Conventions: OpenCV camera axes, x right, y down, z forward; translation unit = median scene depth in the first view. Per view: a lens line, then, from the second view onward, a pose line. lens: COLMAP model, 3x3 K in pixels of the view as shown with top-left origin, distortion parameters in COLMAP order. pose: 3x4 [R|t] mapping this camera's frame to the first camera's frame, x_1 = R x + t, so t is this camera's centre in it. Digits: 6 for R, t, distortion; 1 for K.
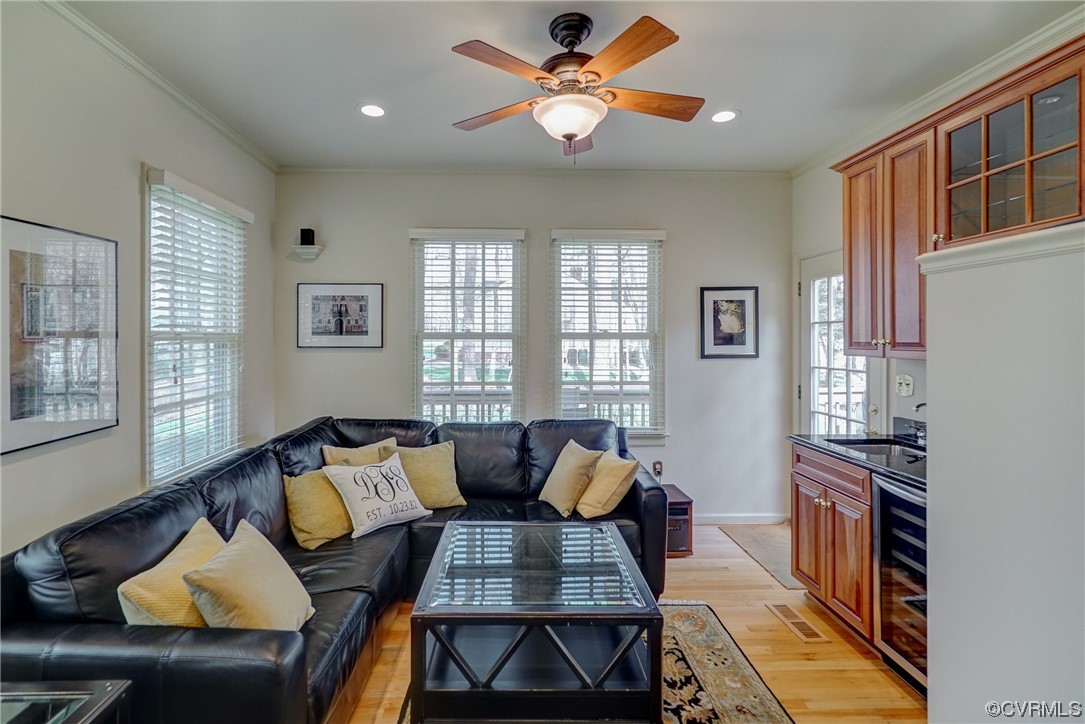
lens RADIAL K [[515.0, 0, 506.9], [0, 515.0, 333.2], [0, 0, 1]] dist [-0.004536, 0.006467]
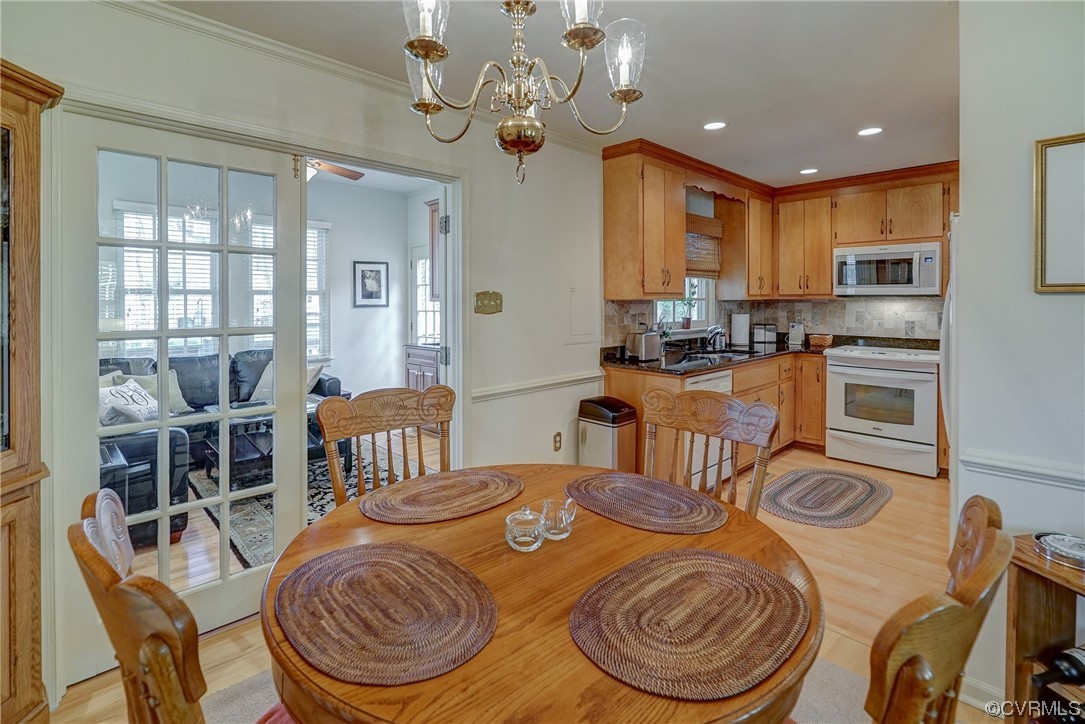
lens RADIAL K [[515.0, 0, 543.5], [0, 515.0, 299.7], [0, 0, 1]] dist [-0.004536, 0.006467]
pose [[0.730969, -0.003899, 0.682400, -0.309935], [0.001429, 0.999990, 0.004183, 0.024407], [-0.682410, -0.002083, 0.730967, -0.615495]]
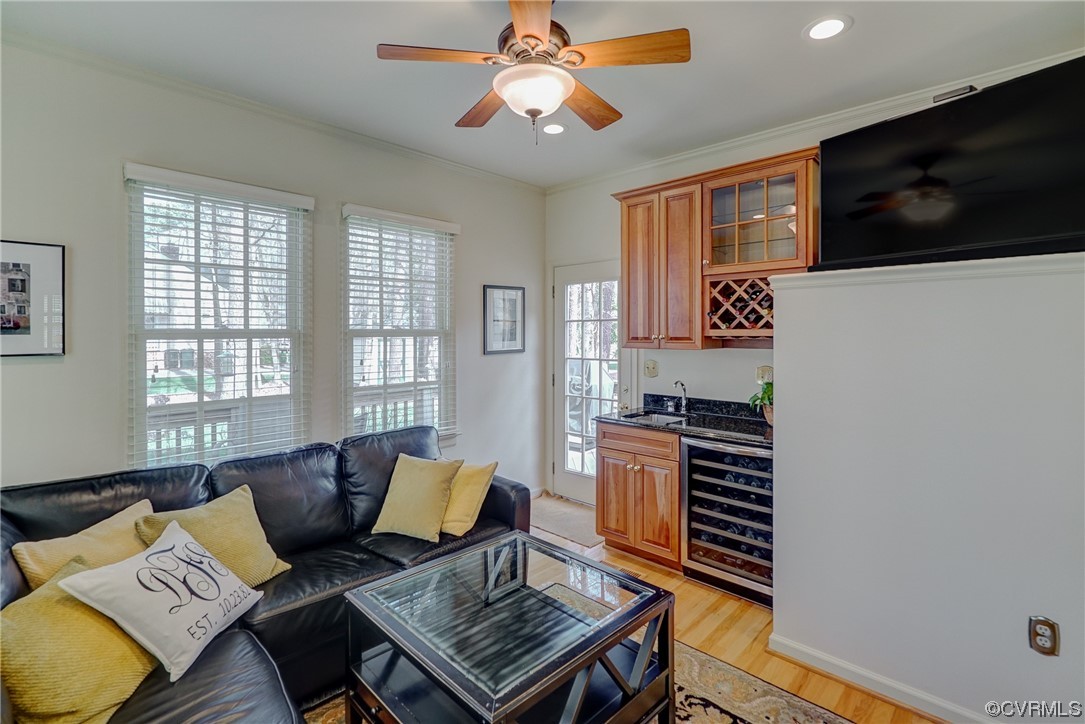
lens RADIAL K [[515.0, 0, 565.8], [0, 515.0, 335.6], [0, 0, 1]] dist [-0.004536, 0.006467]
pose [[0.692552, -0.008352, 0.721320, -0.302568], [-0.001978, 0.999907, 0.013477, -0.002946], [-0.721366, -0.010760, 0.692471, 0.205349]]
